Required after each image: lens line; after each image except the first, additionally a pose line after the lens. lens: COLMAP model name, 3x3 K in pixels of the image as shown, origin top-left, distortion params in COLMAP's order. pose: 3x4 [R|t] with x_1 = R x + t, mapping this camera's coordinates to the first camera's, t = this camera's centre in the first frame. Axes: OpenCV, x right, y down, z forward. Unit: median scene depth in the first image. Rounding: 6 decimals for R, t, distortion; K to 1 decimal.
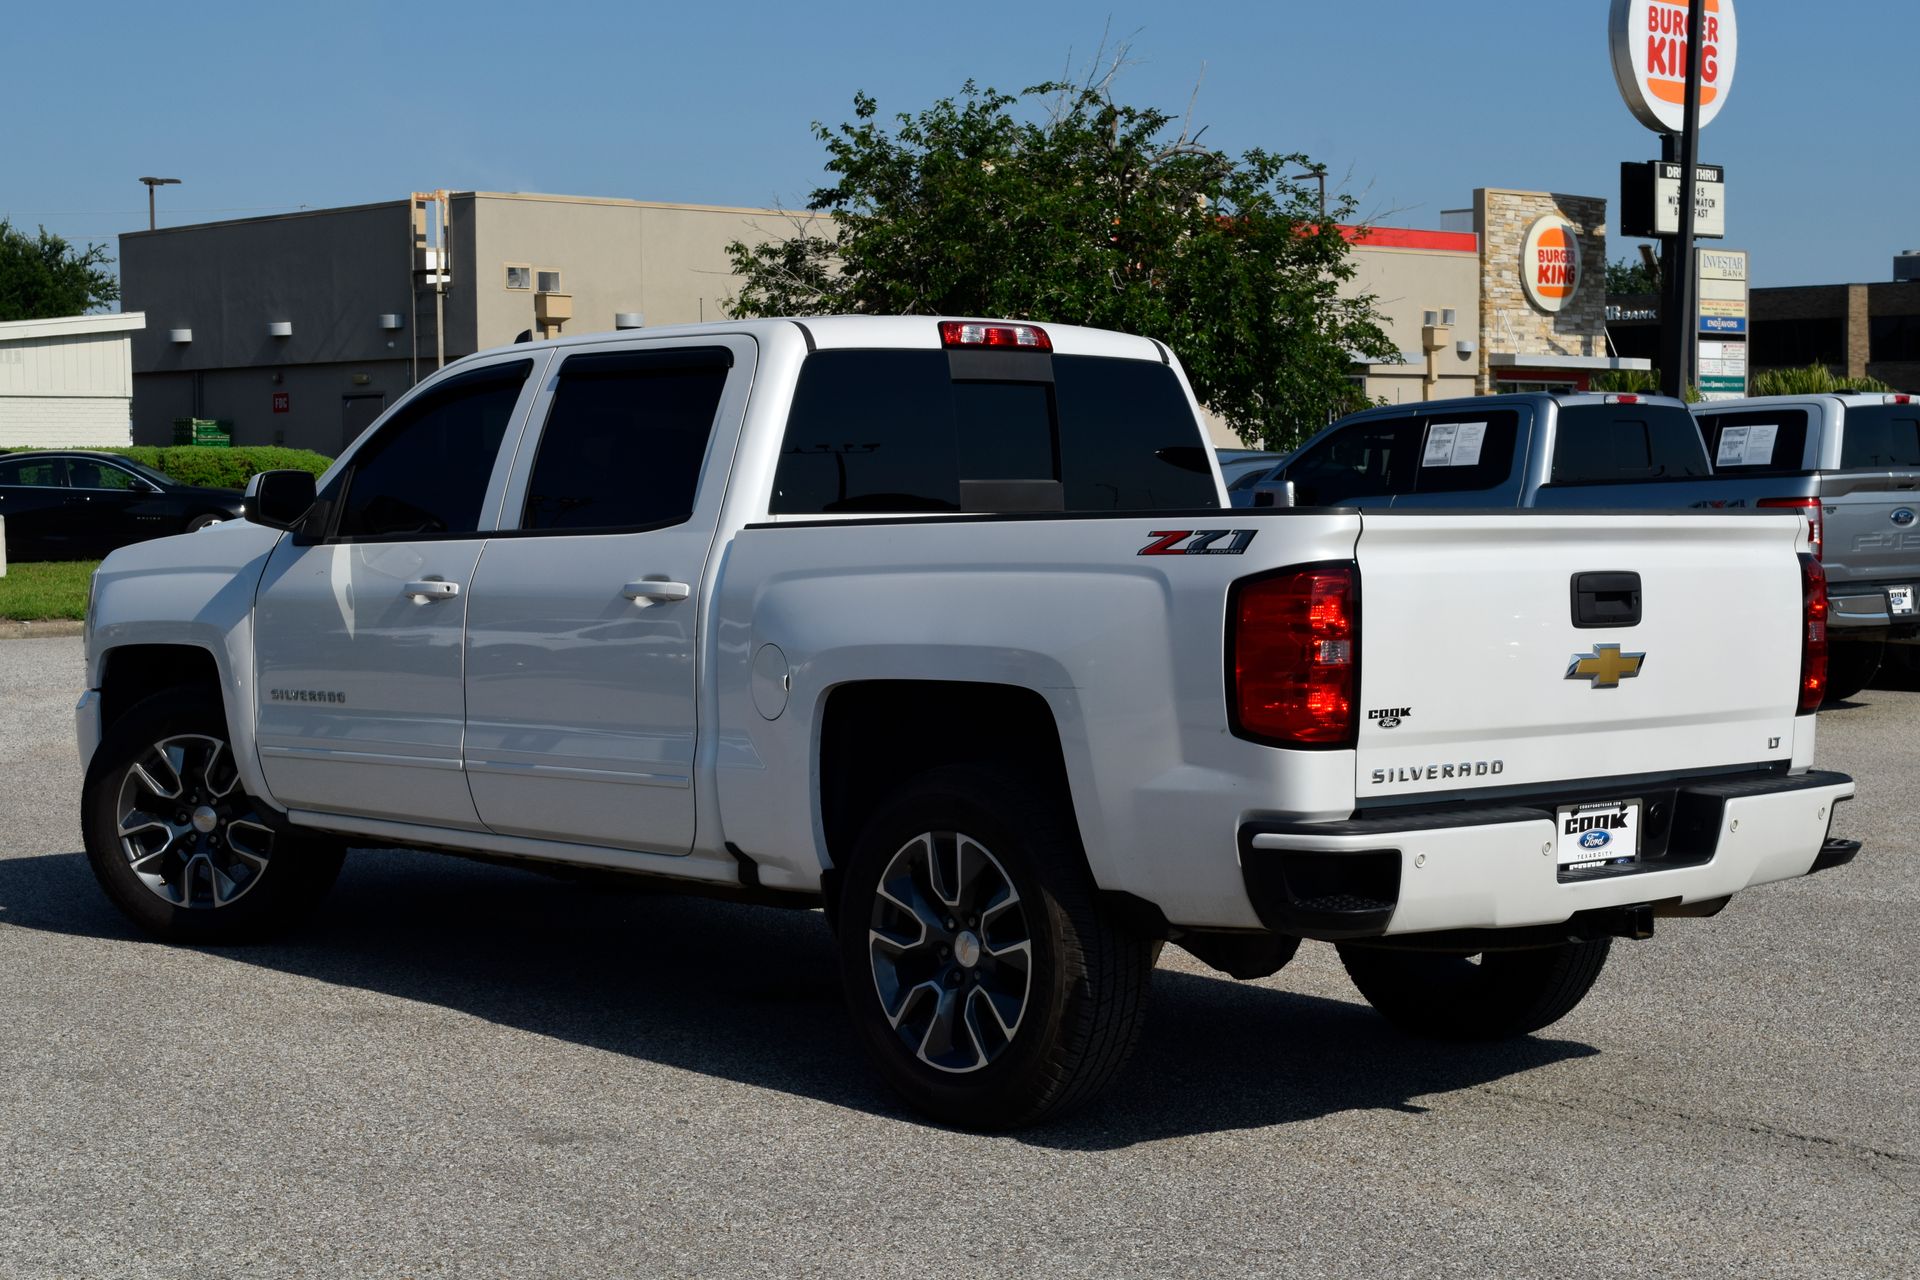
lens RADIAL K [[3152.0, 0, 999.8], [0, 3152.0, 642.5], [0, 0, 1]] dist [0.008325, -0.043974]
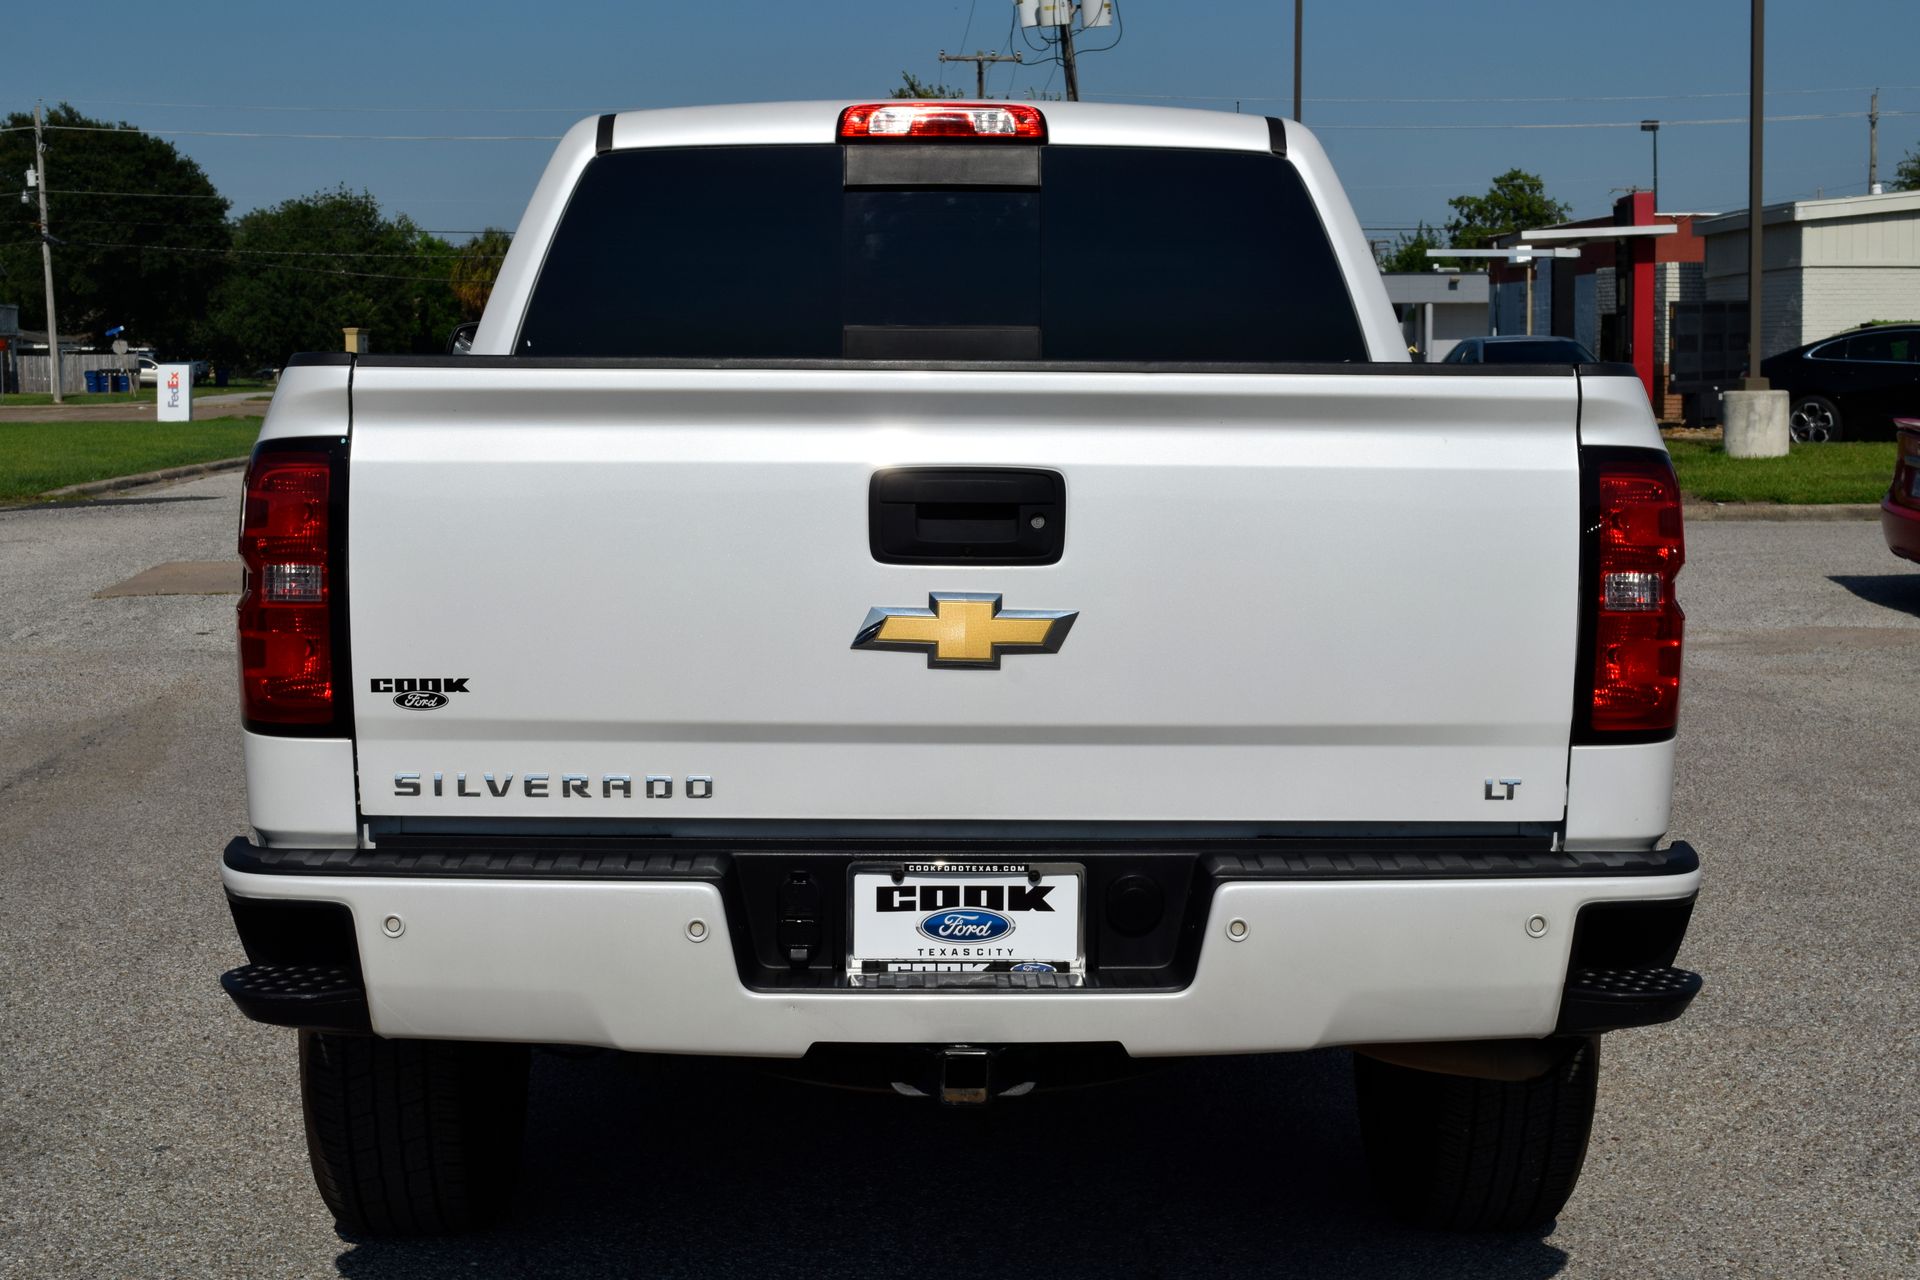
lens RADIAL K [[3152.0, 0, 999.8], [0, 3152.0, 642.5], [0, 0, 1]] dist [0.008325, -0.043974]
pose [[0.755152, 0.058572, -0.652928, 0.571332], [-0.033966, 0.998159, 0.050258, -0.019727], [0.654669, -0.015775, 0.755751, 0.559819]]
